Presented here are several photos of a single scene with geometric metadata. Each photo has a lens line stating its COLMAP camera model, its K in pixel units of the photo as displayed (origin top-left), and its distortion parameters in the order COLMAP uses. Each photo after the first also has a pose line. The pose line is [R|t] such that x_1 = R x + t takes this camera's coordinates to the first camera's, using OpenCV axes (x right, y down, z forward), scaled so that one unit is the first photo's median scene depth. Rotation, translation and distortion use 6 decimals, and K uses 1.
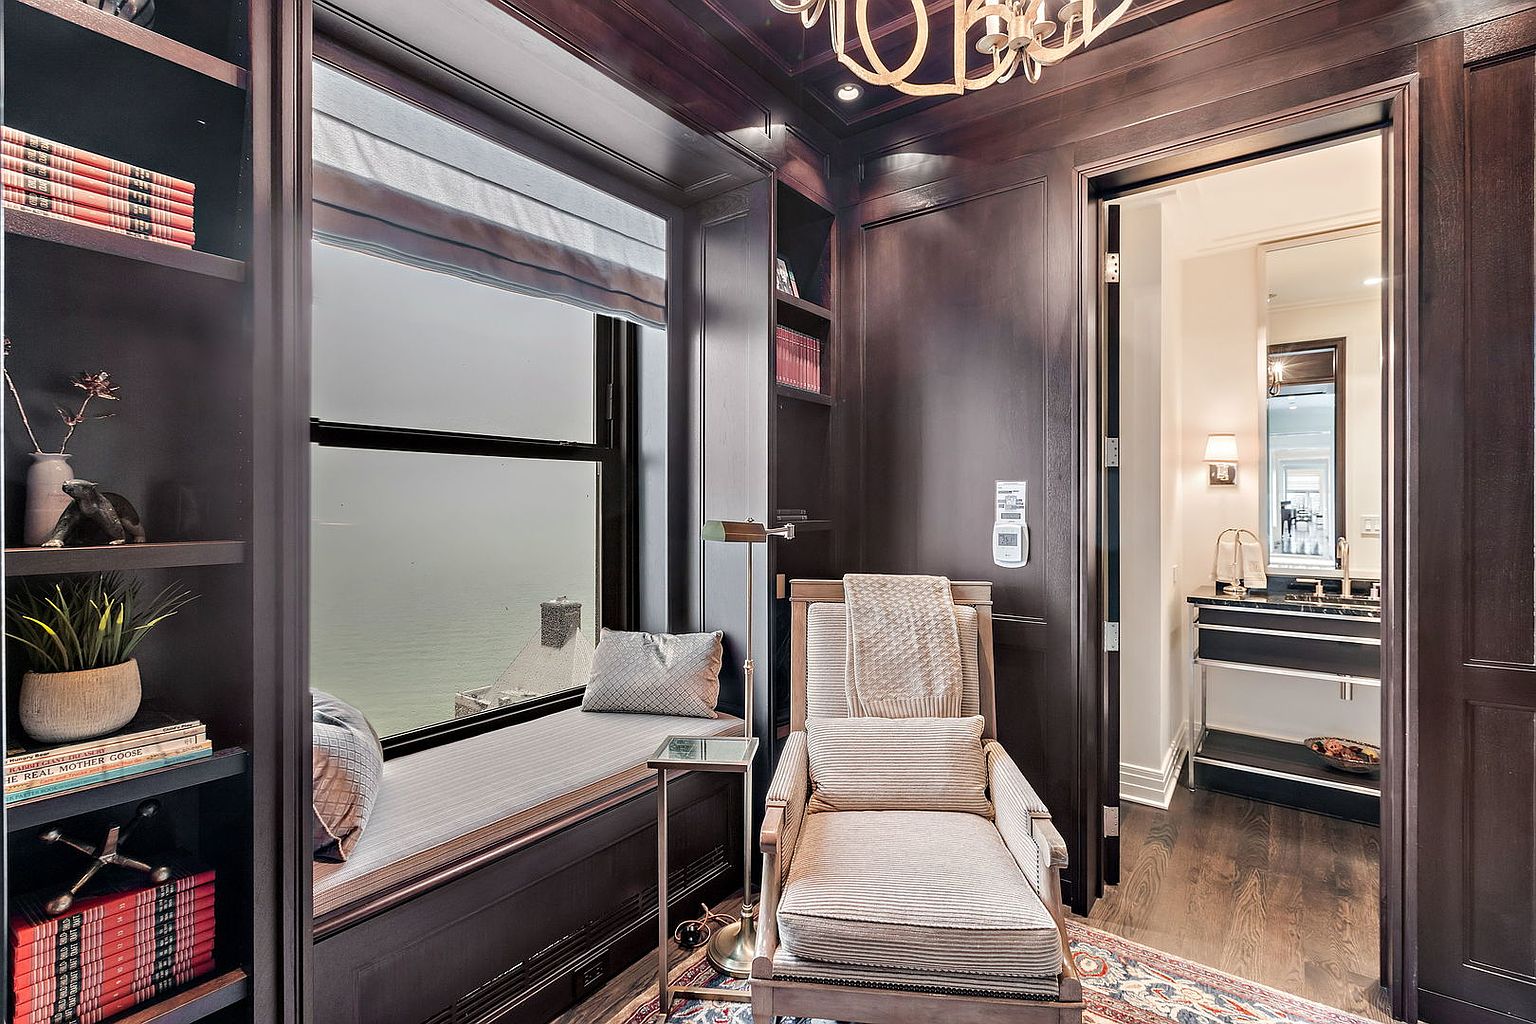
lens RADIAL K [[698.7, 0, 772.1], [0, 698.7, 503.9], [0, 0, 1]] dist [0.002073, 0.000463]
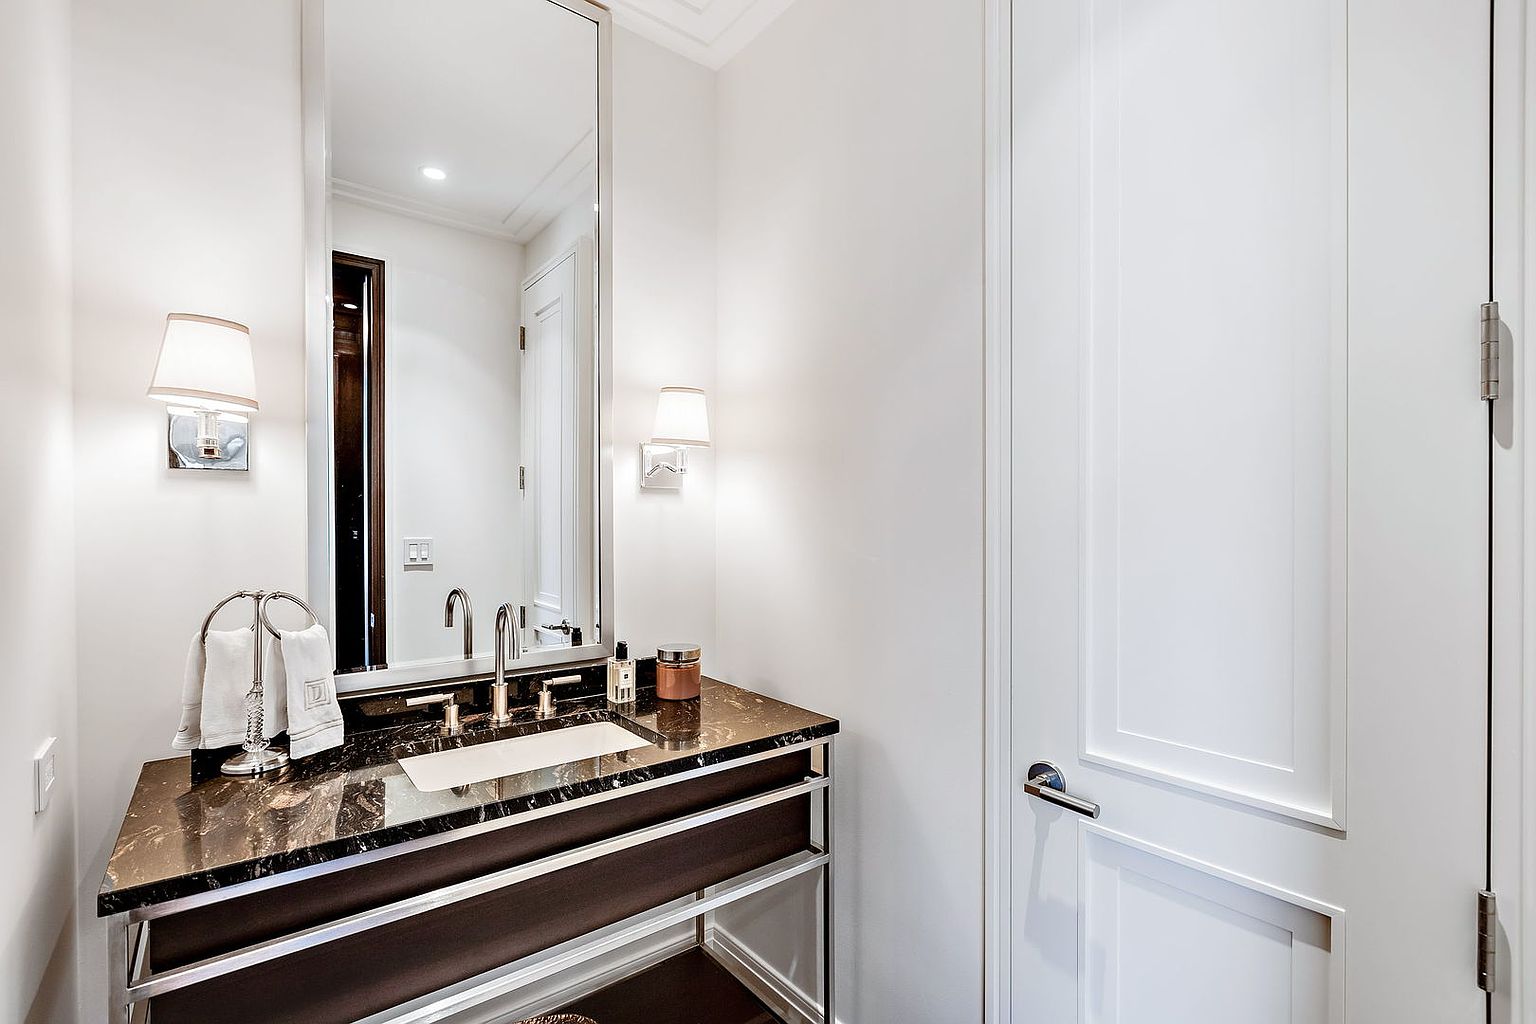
lens RADIAL K [[698.7, 0, 771.8], [0, 698.7, 521.0], [0, 0, 1]] dist [0.002073, 0.000463]
pose [[0.253654, -0.001761, 0.967293, 0.384036], [0.009057, 0.999959, -0.000555, 0.002212], [-0.967253, 0.008902, 0.253659, 0.654355]]
